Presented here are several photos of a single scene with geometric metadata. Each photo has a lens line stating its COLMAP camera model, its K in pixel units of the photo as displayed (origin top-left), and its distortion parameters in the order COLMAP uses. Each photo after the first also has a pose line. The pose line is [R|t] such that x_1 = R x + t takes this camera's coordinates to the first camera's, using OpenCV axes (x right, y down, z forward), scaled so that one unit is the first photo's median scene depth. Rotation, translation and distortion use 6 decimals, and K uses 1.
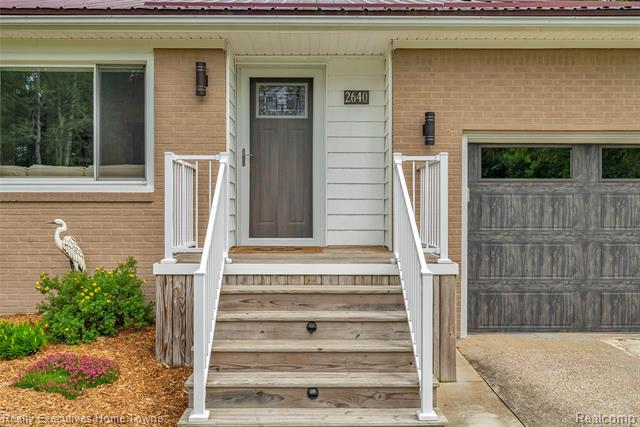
lens RADIAL K [[622.9, 0, 319.7], [0, 622.9, 214.1], [0, 0, 1]] dist [0.020227, 0.000000]
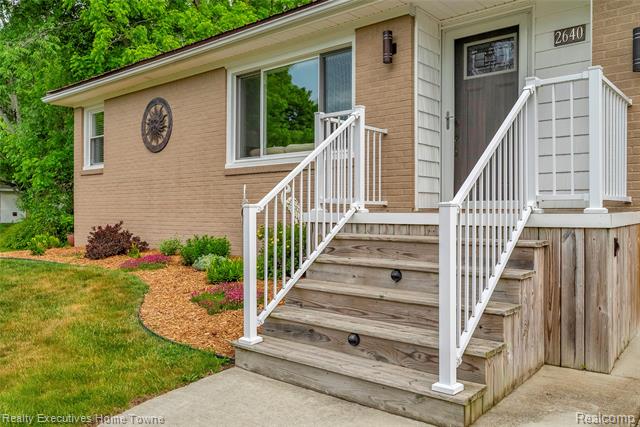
lens RADIAL K [[522.2, 0, 319.9], [0, 522.2, 211.3], [0, 0, 1]] dist [0.003575, 0.016189]
pose [[0.749998, -0.000292, -0.661440, 0.374116], [-0.005961, 0.999956, -0.007200, 0.083848], [0.661414, 0.009343, 0.749963, 0.312559]]
